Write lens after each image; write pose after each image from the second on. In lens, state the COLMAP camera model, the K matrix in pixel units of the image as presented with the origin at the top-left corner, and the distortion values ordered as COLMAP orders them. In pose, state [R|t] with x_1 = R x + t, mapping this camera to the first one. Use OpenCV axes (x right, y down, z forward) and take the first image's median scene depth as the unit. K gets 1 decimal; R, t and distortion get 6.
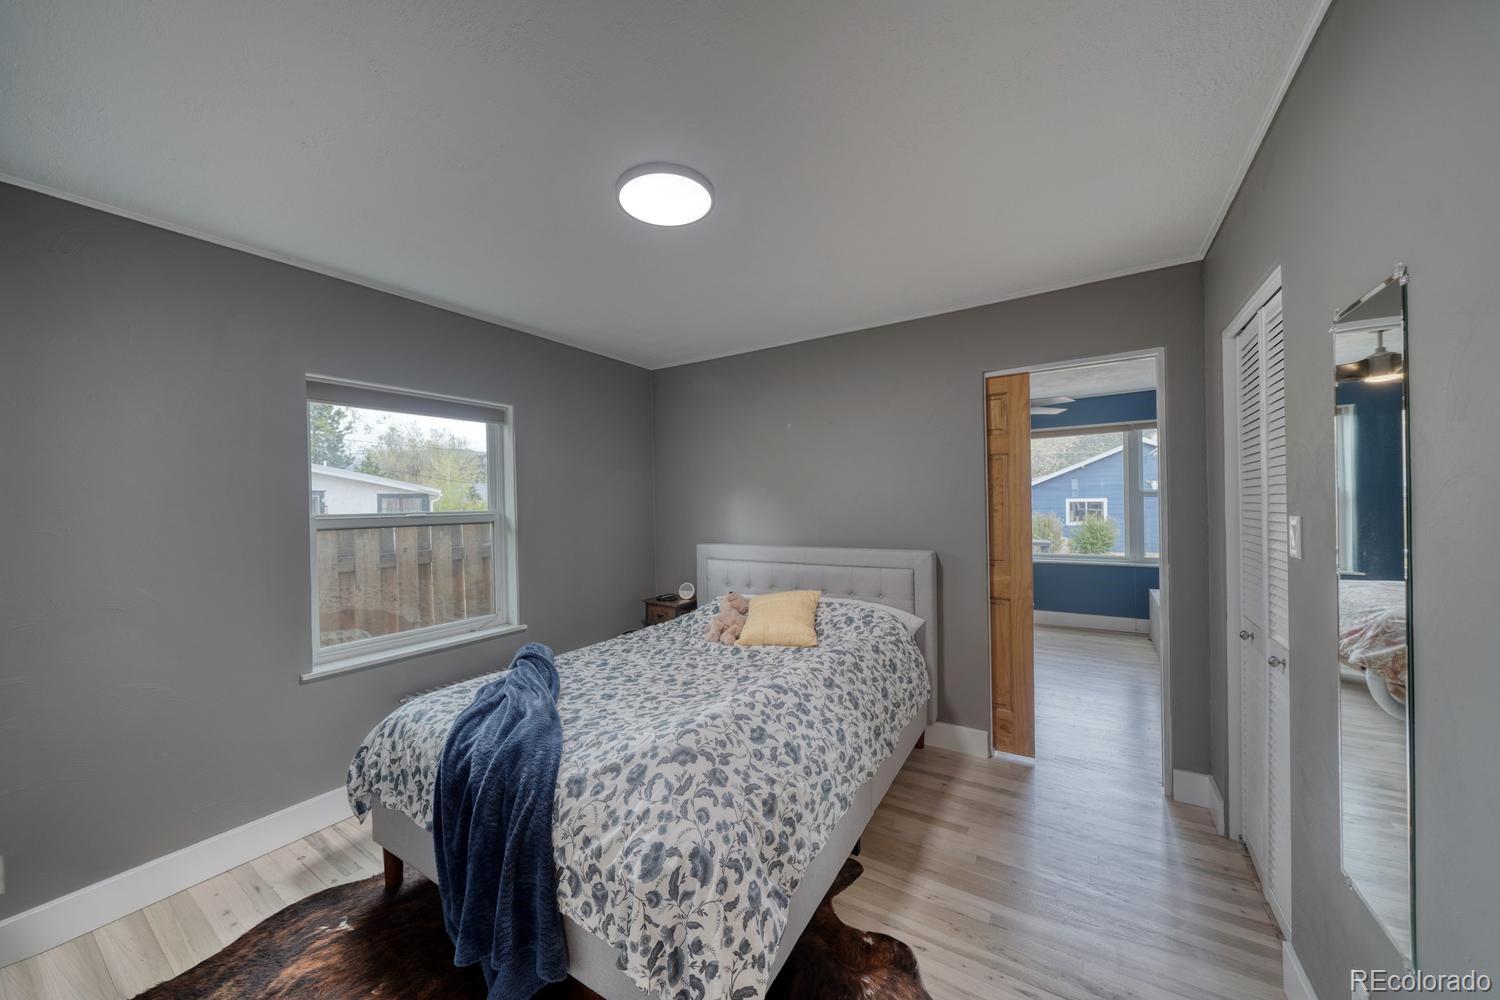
lens RADIAL K [[517.7, 0, 743.7], [0, 517.7, 500.1], [0, 0, 1]] dist [-0.001255, -0.000108]
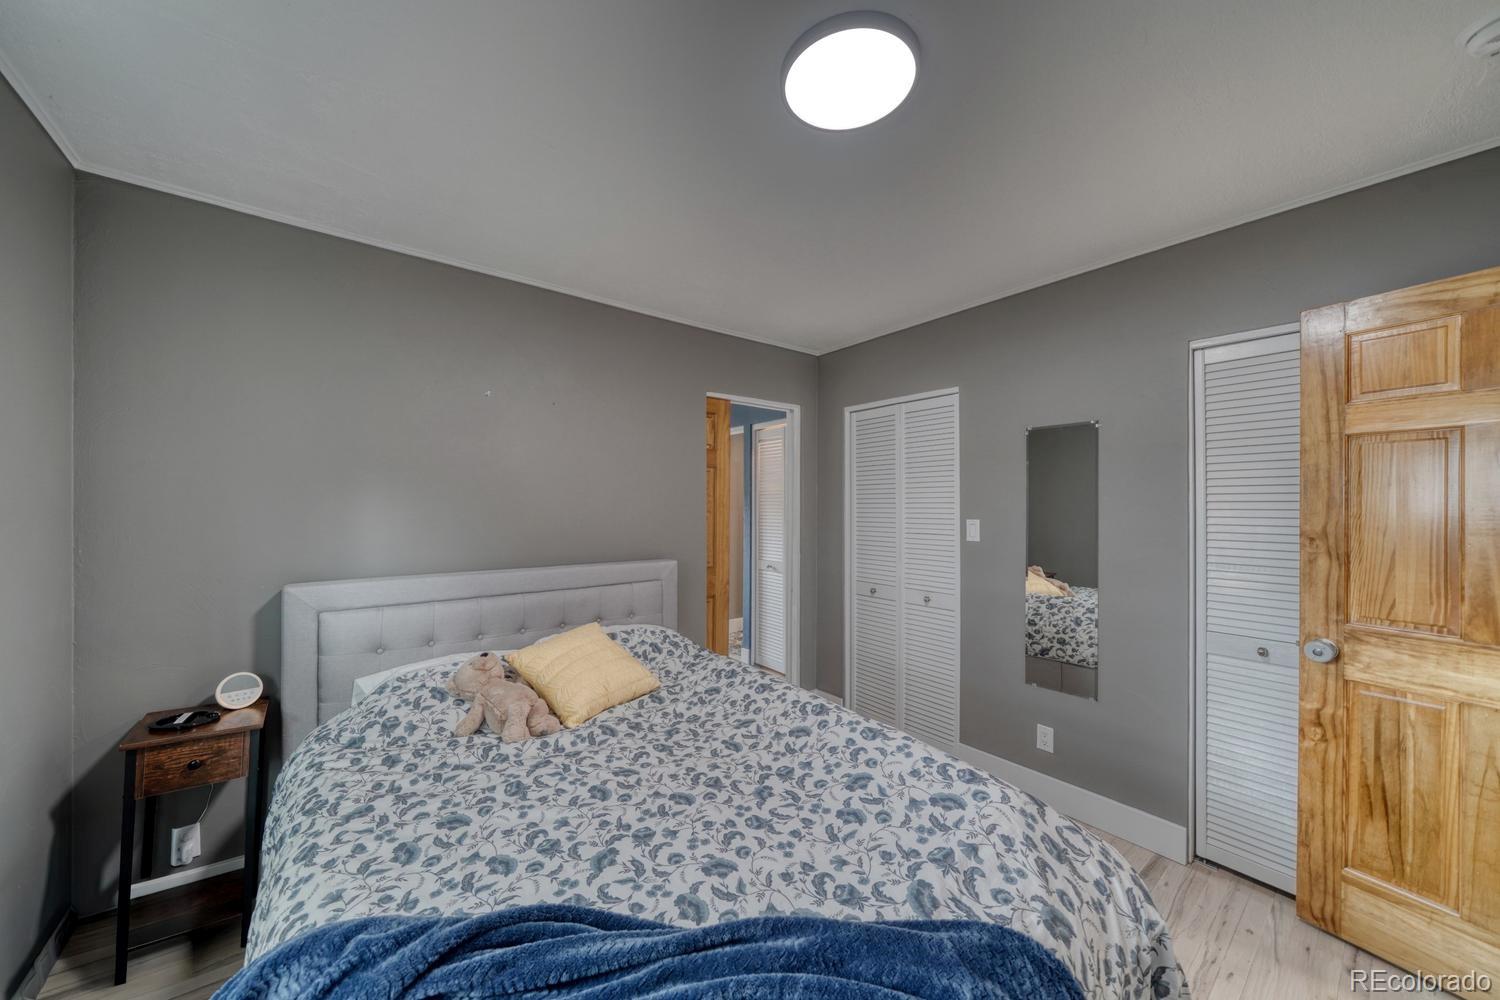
lens RADIAL K [[517.7, 0, 743.7], [0, 517.7, 500.1], [0, 0, 1]] dist [-0.001255, -0.000108]
pose [[0.340836, 0.031381, 0.939599, -0.698932], [-0.018762, 0.999471, -0.026575, 0.012886], [-0.939936, -0.008571, 0.341244, 0.725095]]
